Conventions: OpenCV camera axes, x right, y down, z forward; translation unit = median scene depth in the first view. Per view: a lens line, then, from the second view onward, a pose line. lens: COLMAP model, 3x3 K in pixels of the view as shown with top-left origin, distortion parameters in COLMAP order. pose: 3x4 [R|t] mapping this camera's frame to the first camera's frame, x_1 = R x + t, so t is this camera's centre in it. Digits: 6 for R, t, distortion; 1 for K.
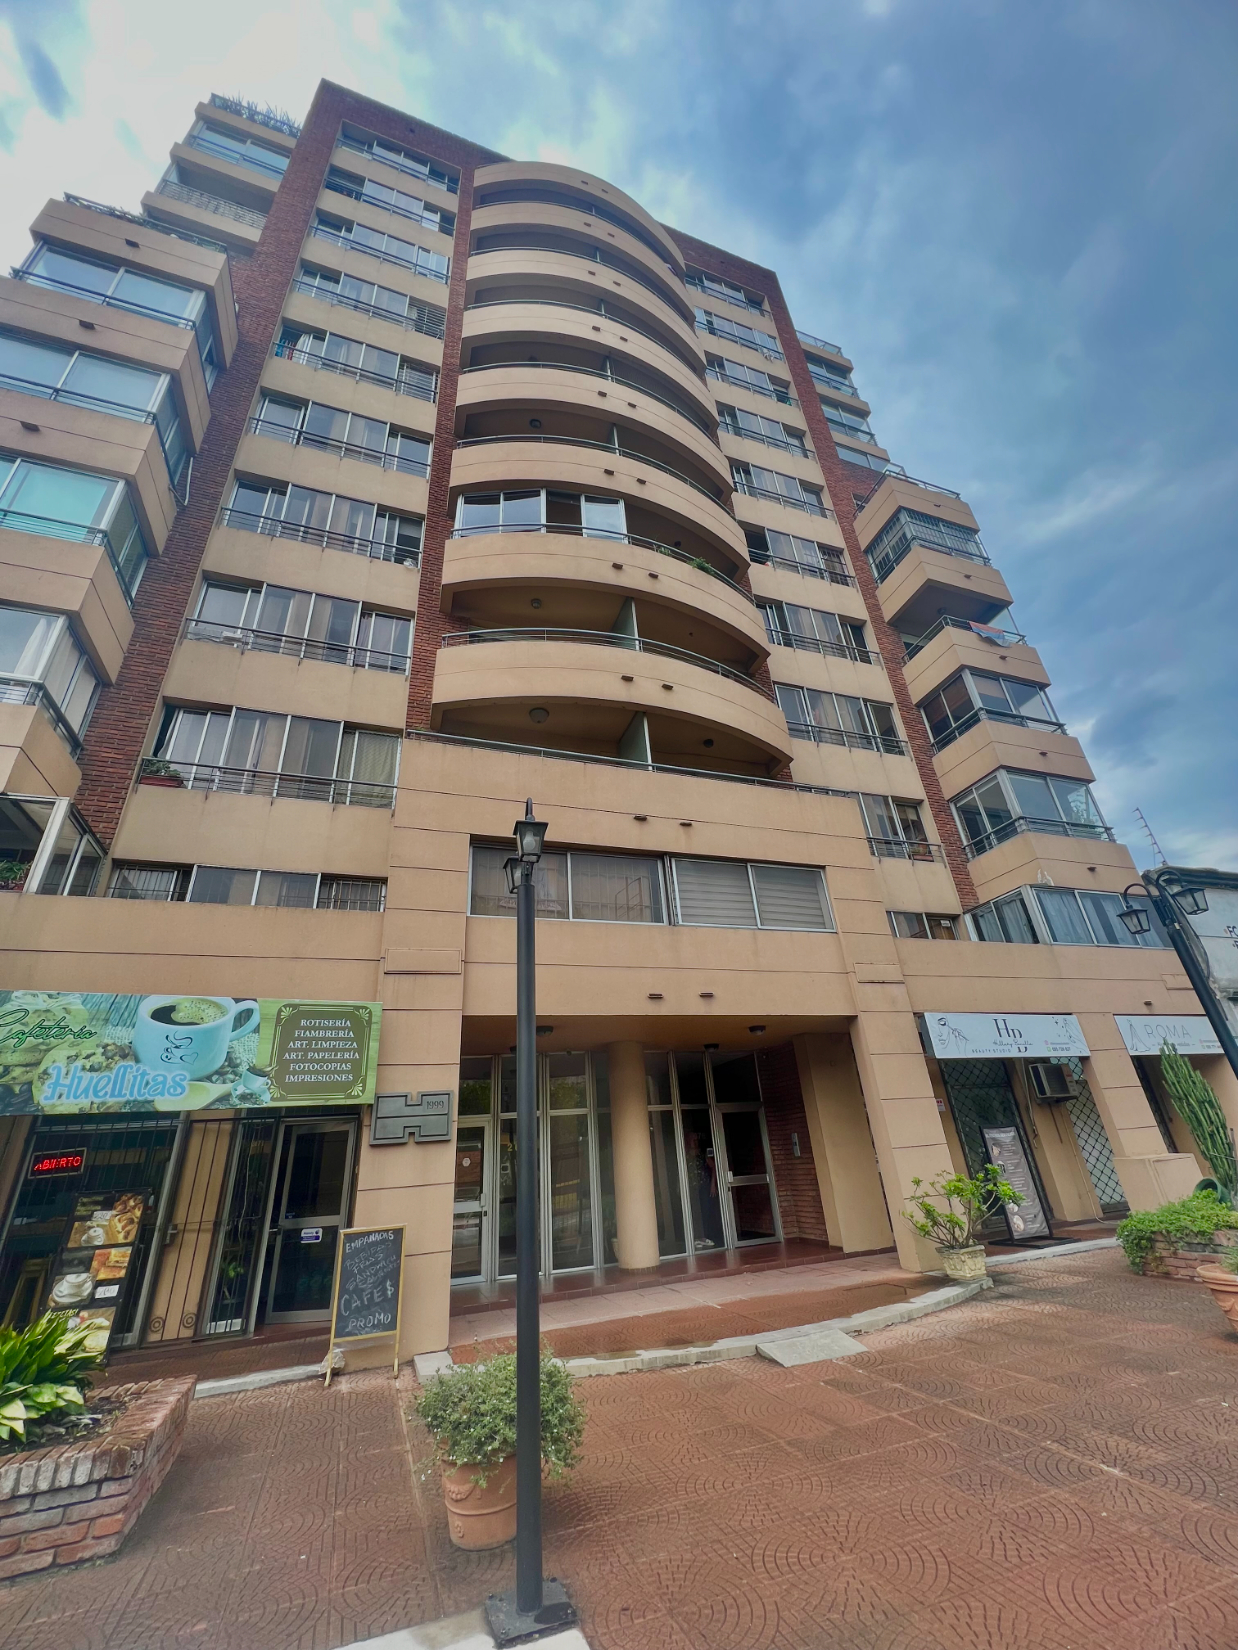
lens RADIAL K [[663.5, 0, 623.1], [0, 663.5, 823.4], [0, 0, 1]] dist [-0.001769, 0.000199]
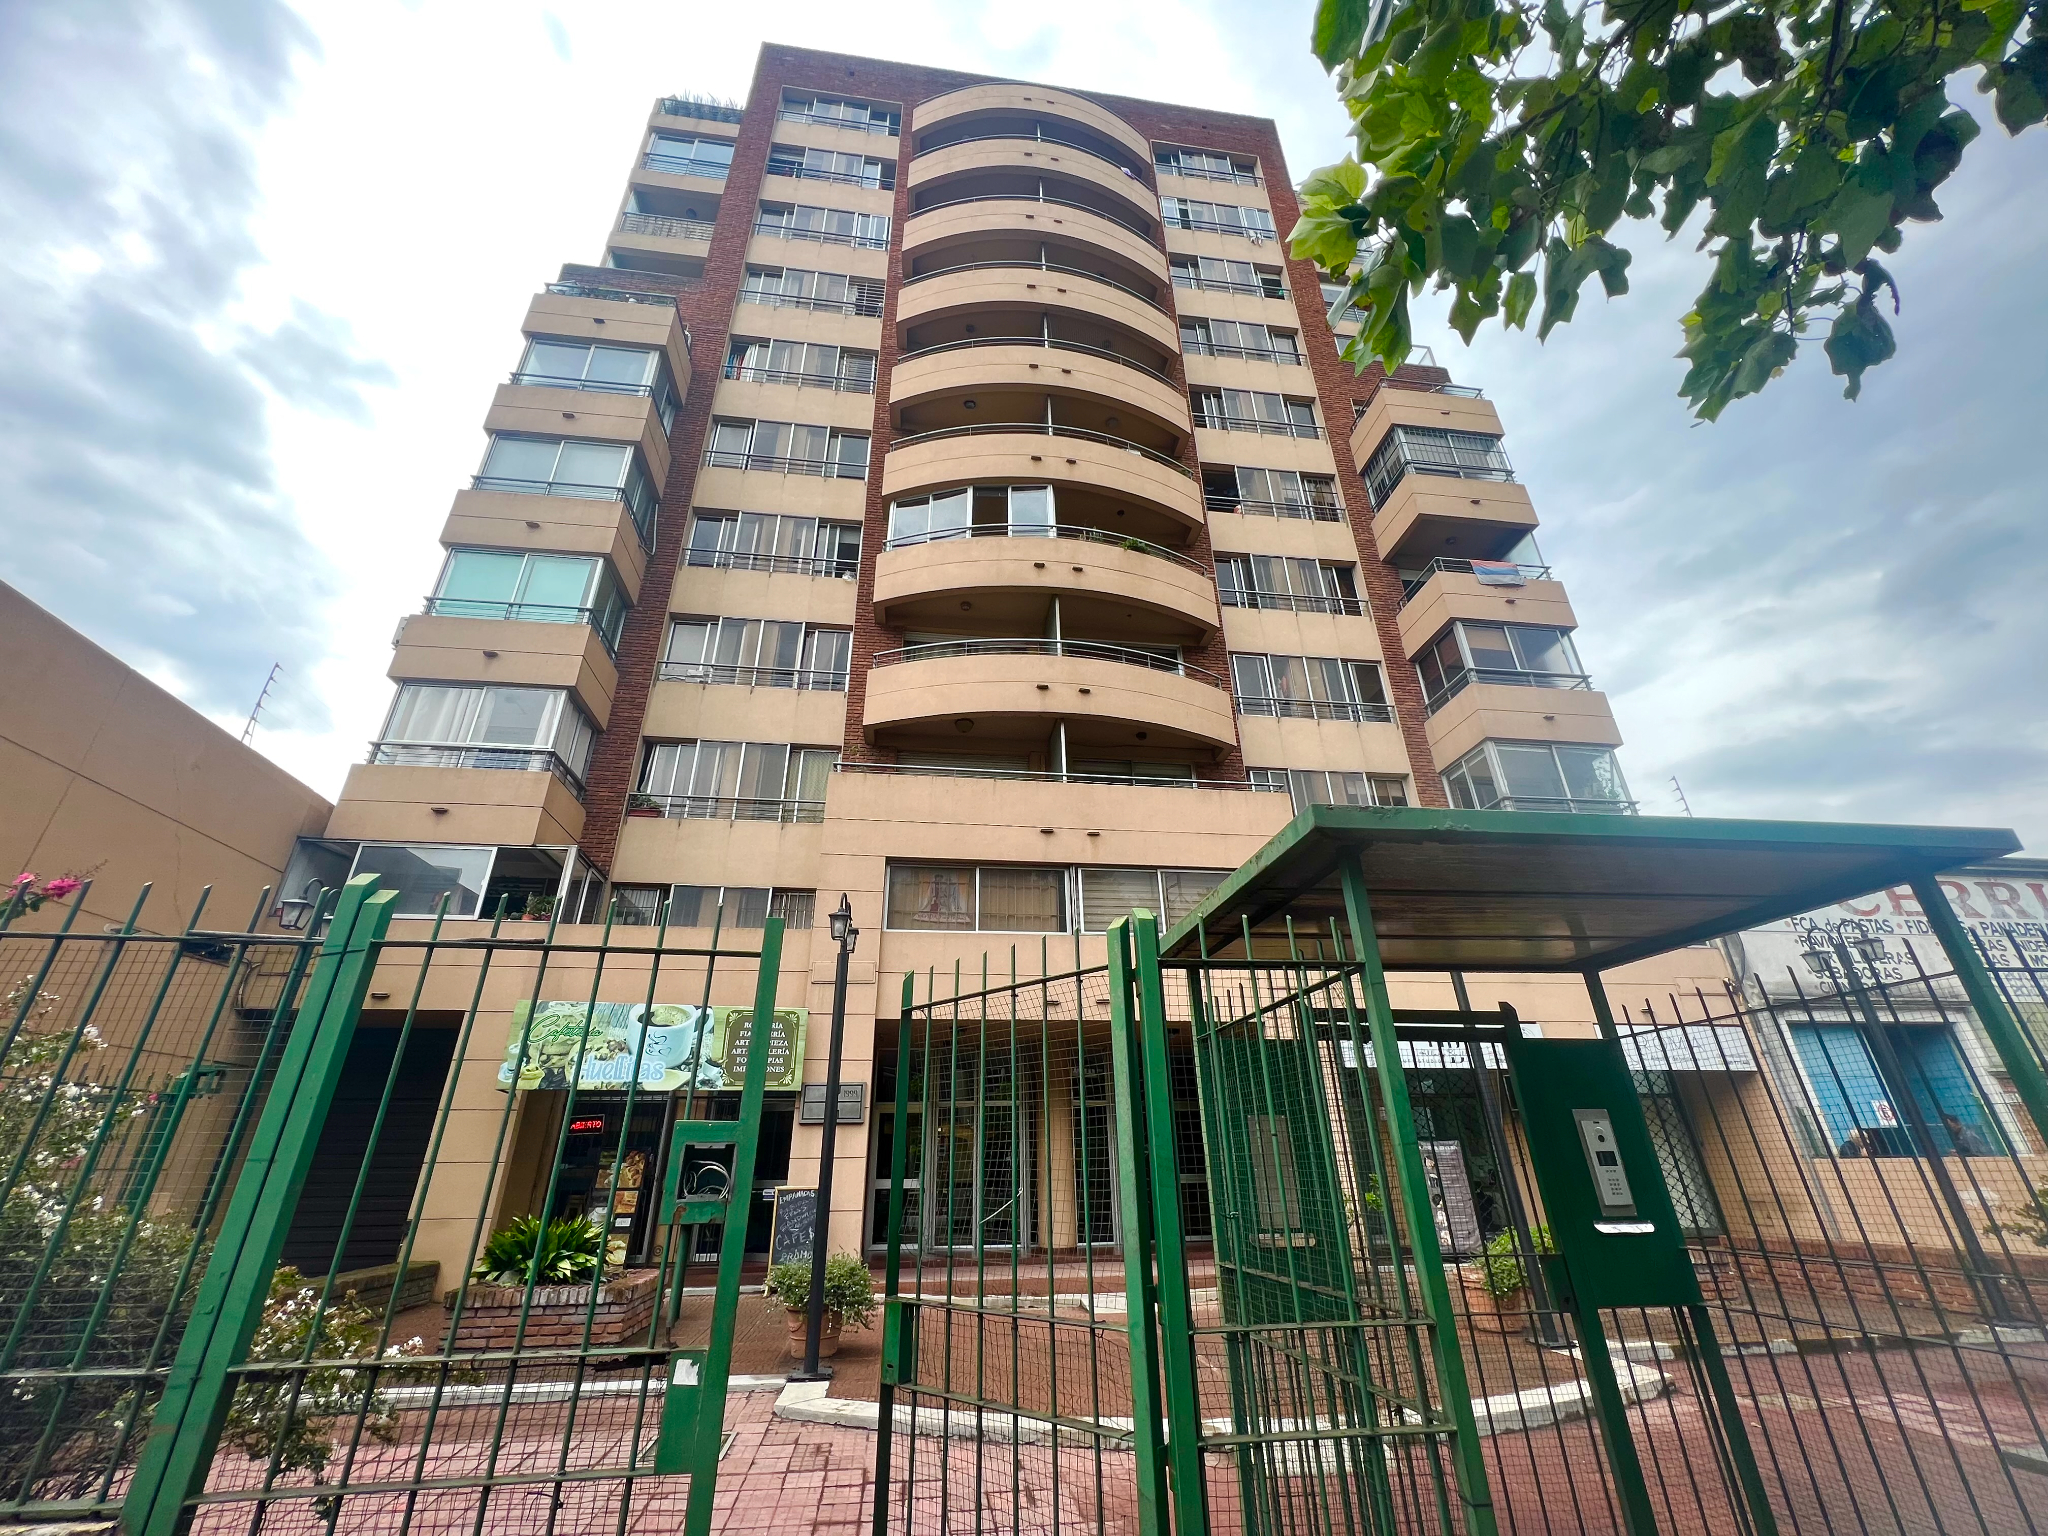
lens RADIAL K [[823.5, 0, 1019.2], [0, 823.5, 766.5], [0, 0, 1]] dist [-0.001769, 0.000199]
pose [[0.976415, -0.040489, -0.212073, 0.236016], [0.046572, 0.998632, 0.023765, -0.127995], [0.210821, -0.033081, 0.976965, -0.254983]]
